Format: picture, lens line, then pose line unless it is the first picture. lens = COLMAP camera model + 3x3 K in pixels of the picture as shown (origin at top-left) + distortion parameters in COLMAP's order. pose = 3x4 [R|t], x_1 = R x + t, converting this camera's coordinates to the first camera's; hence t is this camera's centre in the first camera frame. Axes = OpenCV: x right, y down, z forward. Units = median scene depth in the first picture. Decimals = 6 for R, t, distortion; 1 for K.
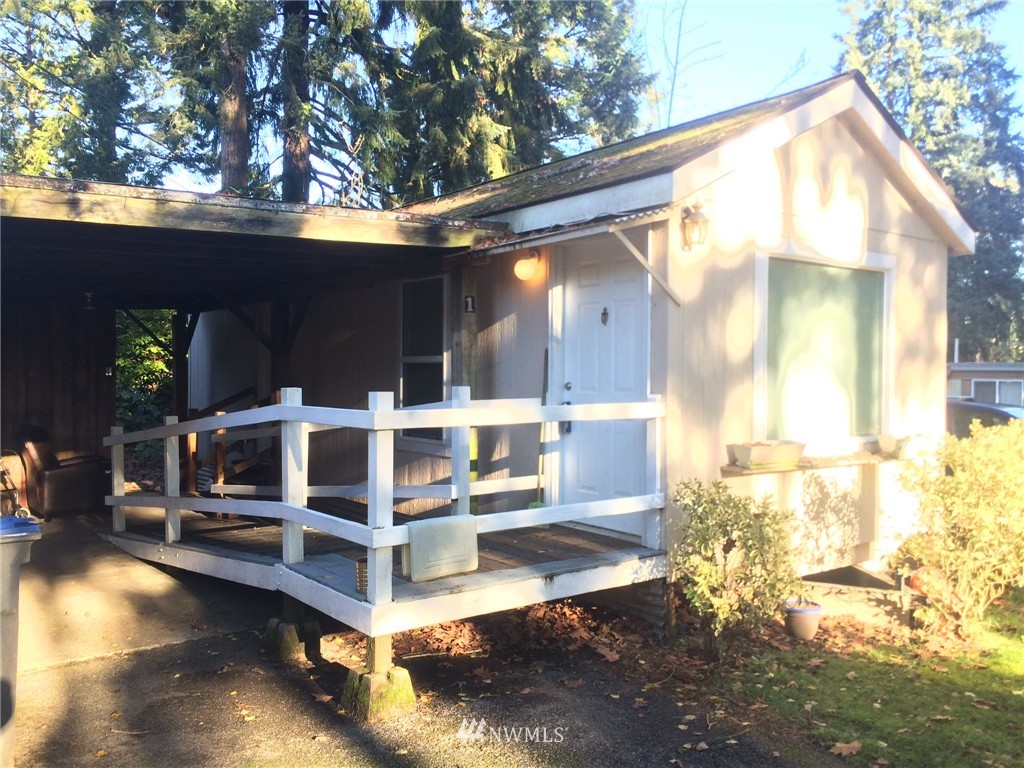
lens RADIAL K [[873.3, 0, 519.0], [0, 873.3, 378.4], [0, 0, 1]] dist [0.079650, -0.103934]
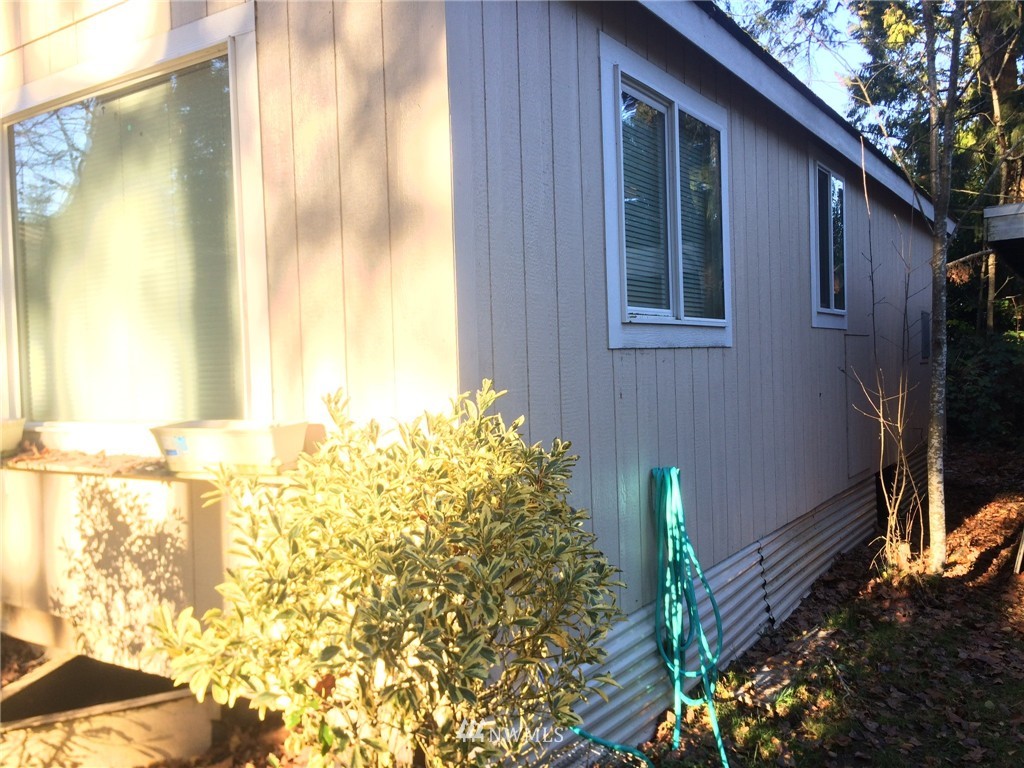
lens RADIAL K [[873.3, 0, 516.0], [0, 873.3, 391.5], [0, 0, 1]] dist [0.079650, -0.103934]
pose [[0.327764, 0.008643, -0.944720, 1.009487], [0.030567, 0.999338, 0.019747, 0.050216], [0.944265, -0.035349, 0.327282, 1.140631]]
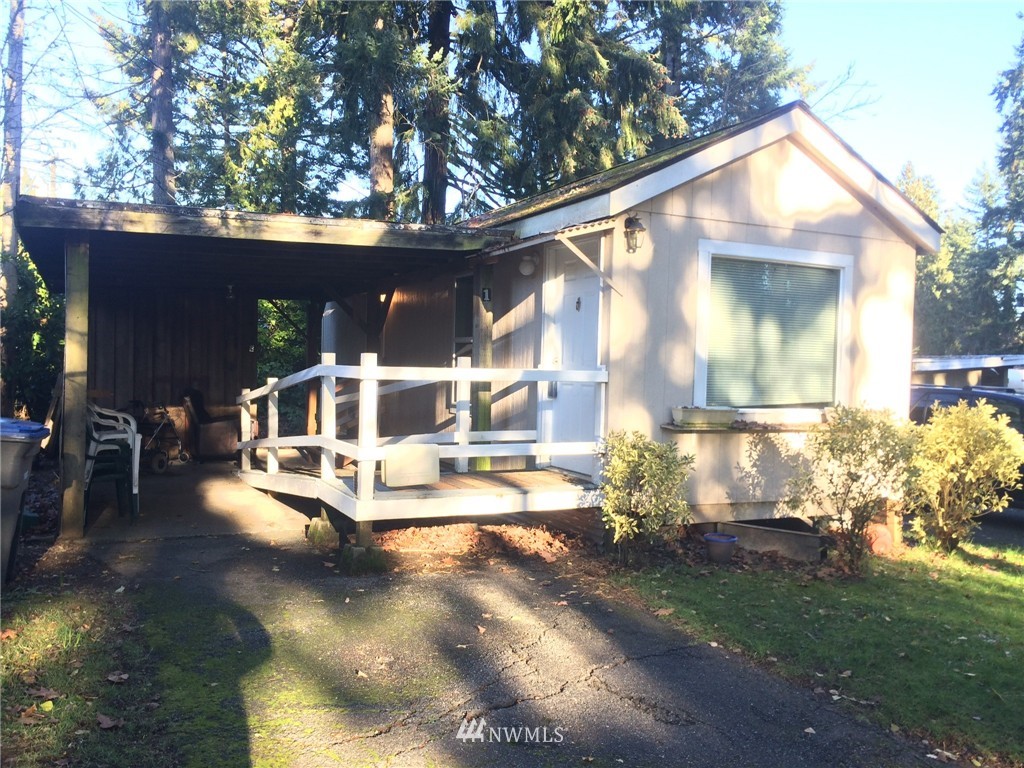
lens RADIAL K [[873.3, 0, 518.4], [0, 873.3, 378.1], [0, 0, 1]] dist [0.079650, -0.103934]
pose [[0.981011, 0.024403, -0.192409, 0.258803], [-0.023518, 0.999700, 0.006884, 0.028871], [0.192519, -0.002228, 0.981291, -0.260549]]
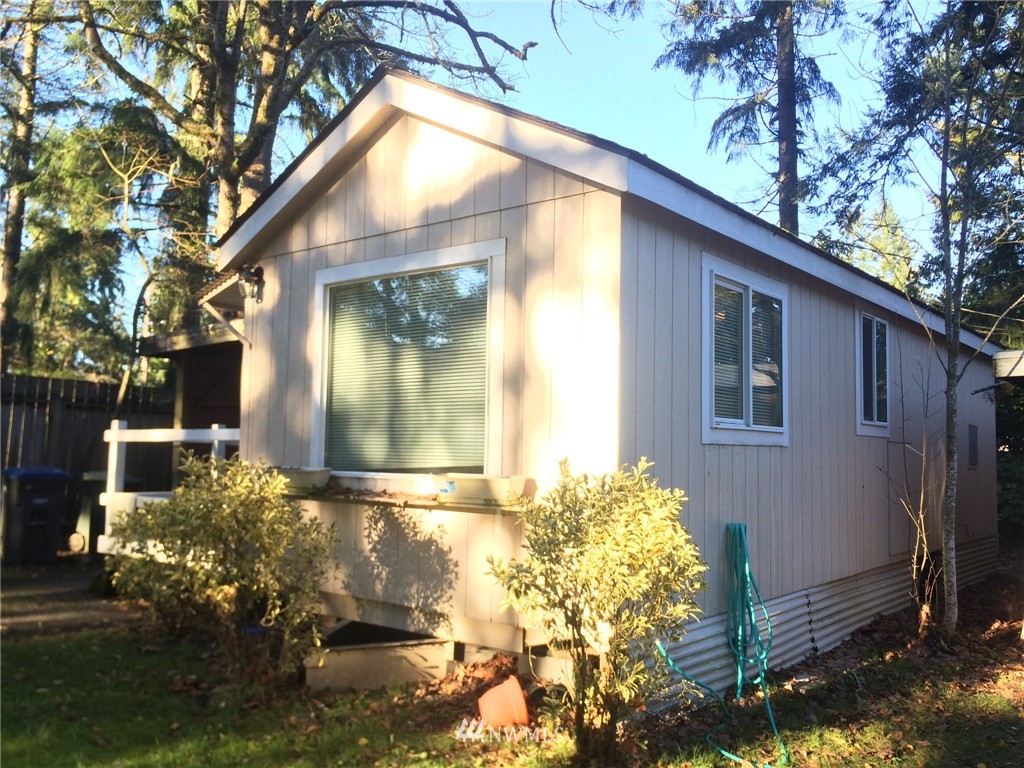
lens RADIAL K [[873.3, 0, 508.5], [0, 873.3, 380.0], [0, 0, 1]] dist [0.079650, -0.103934]
pose [[0.232502, -0.081914, -0.969140, 1.327034], [-0.023624, 0.995677, -0.089825, 0.055964], [0.972309, 0.043780, 0.229562, 0.980501]]
